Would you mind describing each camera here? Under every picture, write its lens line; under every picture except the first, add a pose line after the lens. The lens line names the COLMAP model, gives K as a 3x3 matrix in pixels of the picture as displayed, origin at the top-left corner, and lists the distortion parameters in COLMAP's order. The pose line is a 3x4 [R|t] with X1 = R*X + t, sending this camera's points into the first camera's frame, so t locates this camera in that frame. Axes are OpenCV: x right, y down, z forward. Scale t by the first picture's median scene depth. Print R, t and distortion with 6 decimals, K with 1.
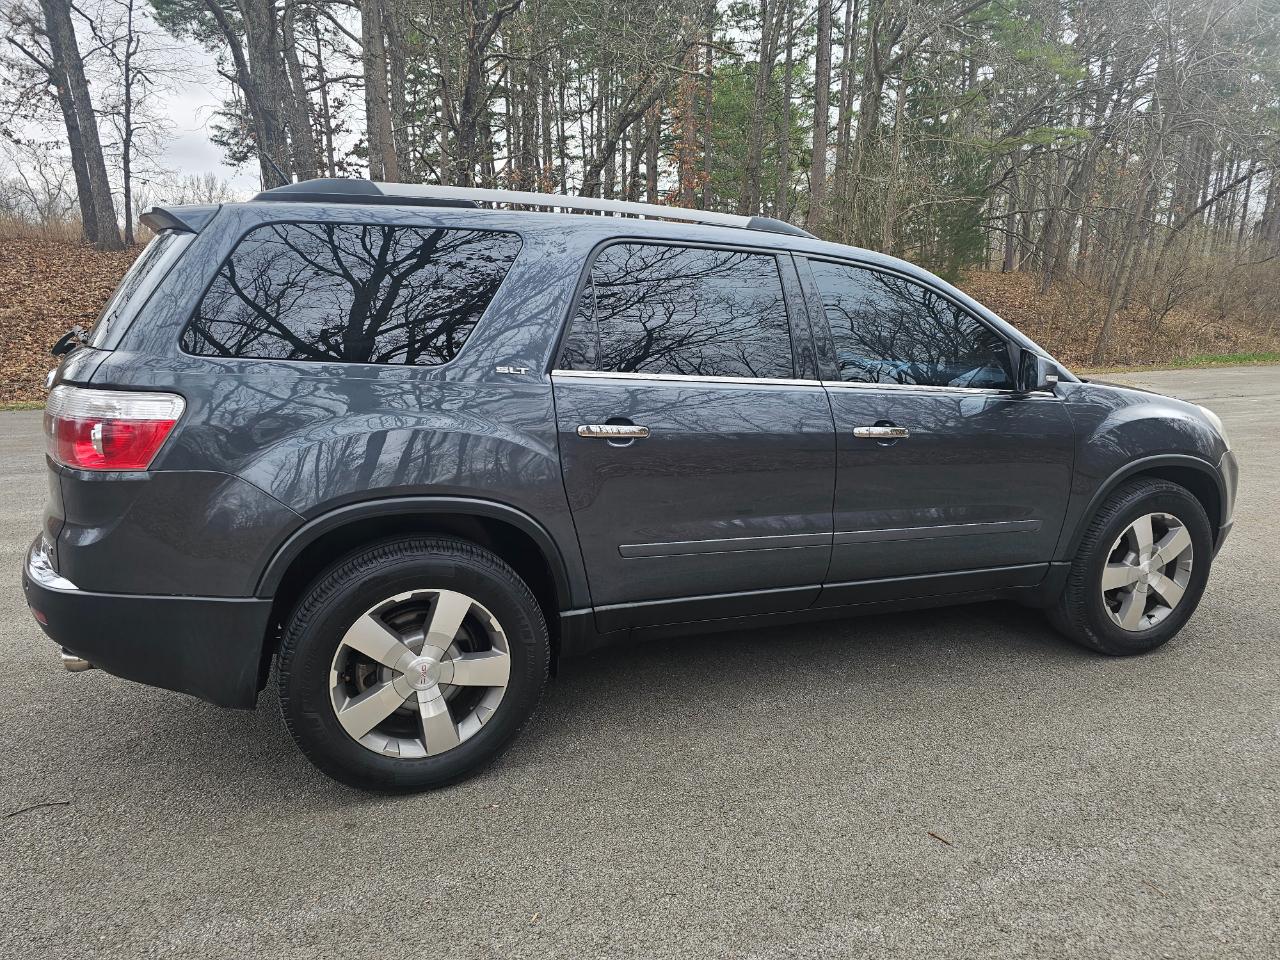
lens RADIAL K [[886.3, 0, 640.0], [0, 886.3, 480.0], [0, 0, 1]] dist [0.067541, -0.056424]
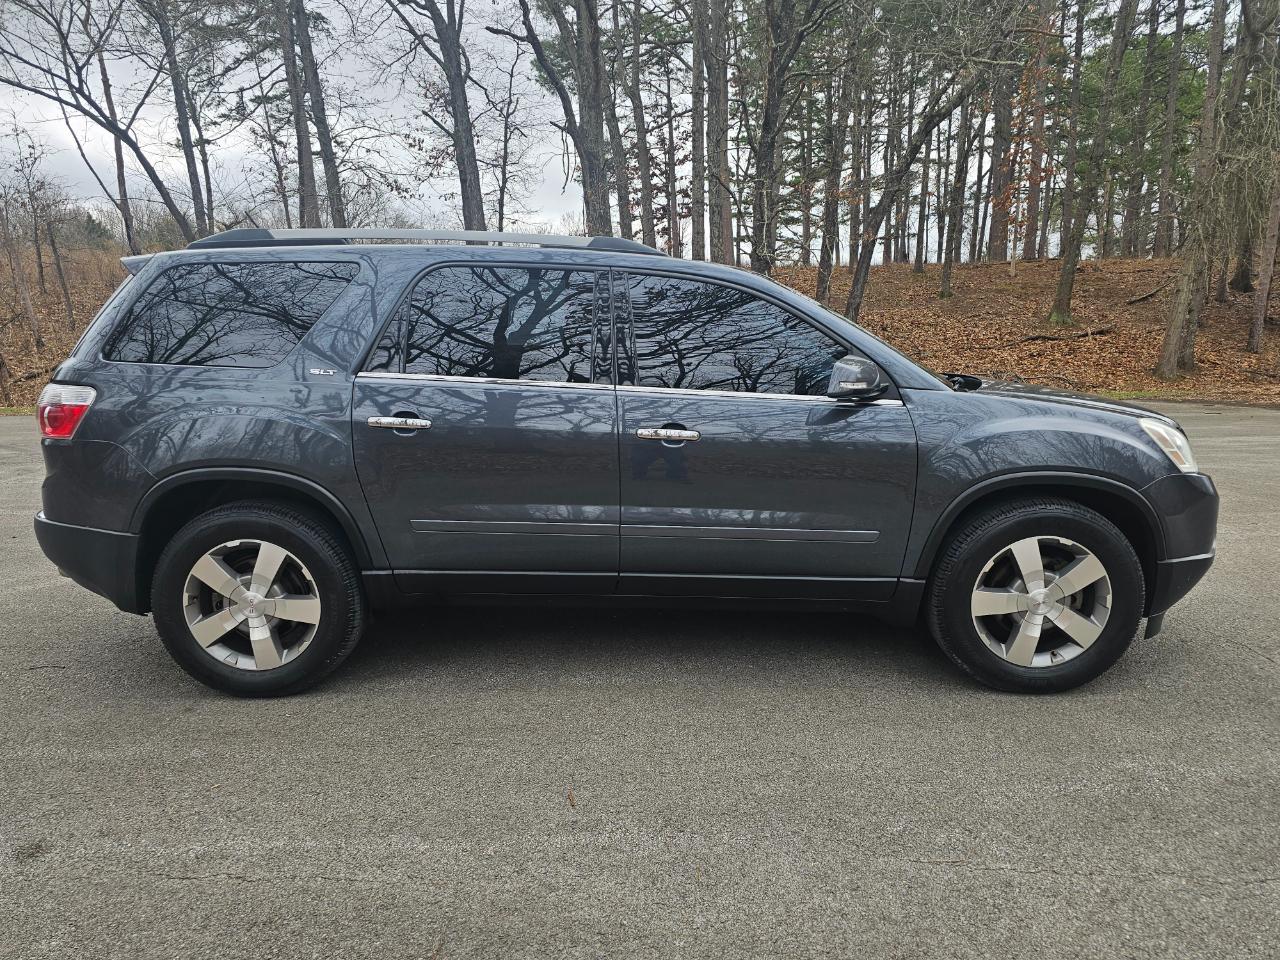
lens RADIAL K [[886.3, 0, 640.0], [0, 886.3, 480.0], [0, 0, 1]] dist [0.067541, -0.056424]
pose [[0.916679, 0.050661, -0.396400, 0.570529], [-0.056300, 0.998411, -0.002595, 0.005107], [0.395639, 0.024696, 0.918074, 0.015528]]
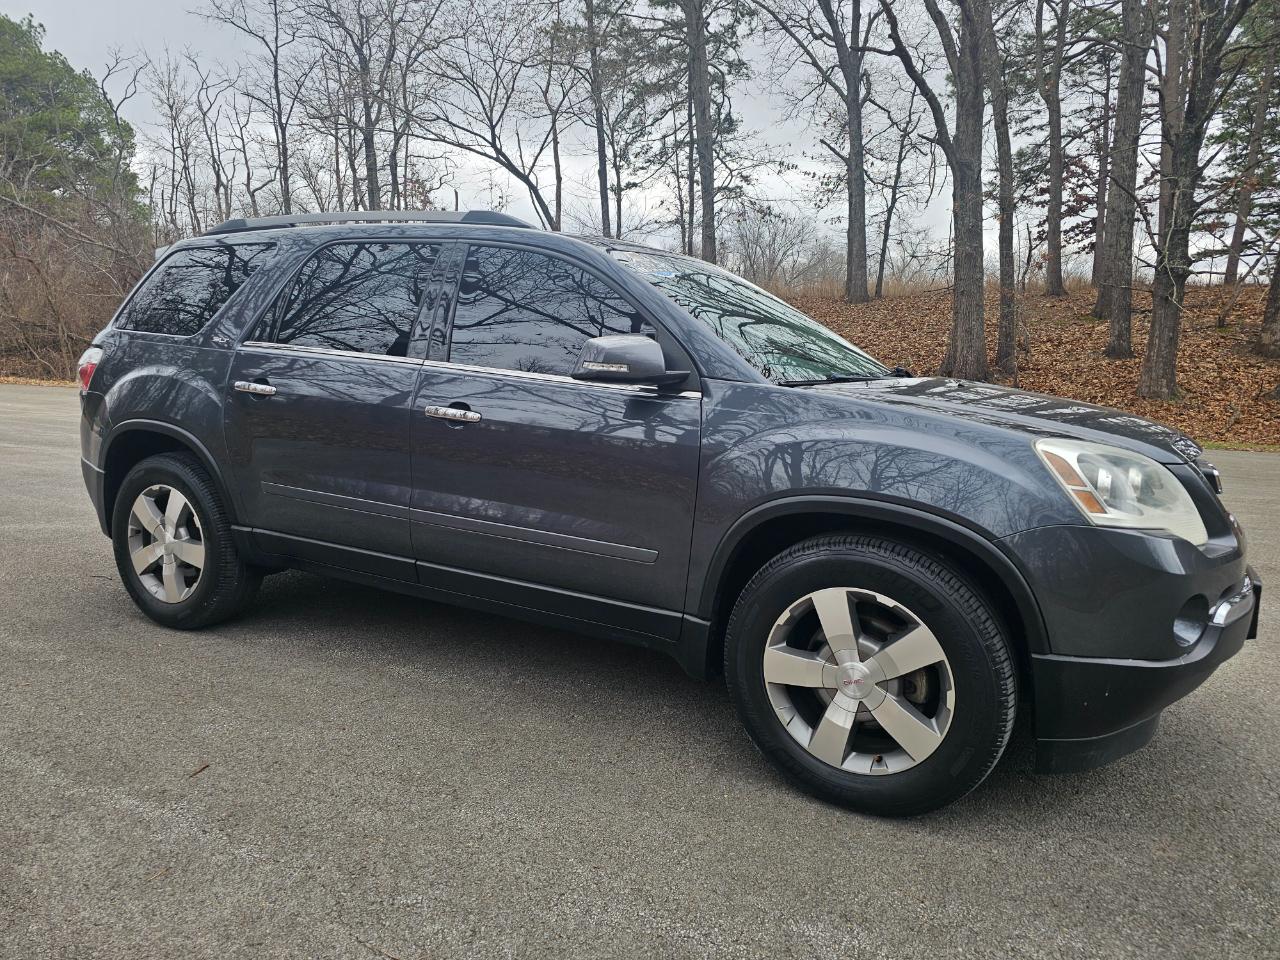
lens RADIAL K [[877.2, 0, 622.3], [0, 877.2, 457.9], [0, 0, 1]] dist [0.069748, -0.050188]
pose [[0.612618, 0.099117, -0.784139, 0.987979], [-0.160593, 0.987020, -0.000704, -0.030454], [0.773892, 0.126358, 0.620584, 0.476572]]
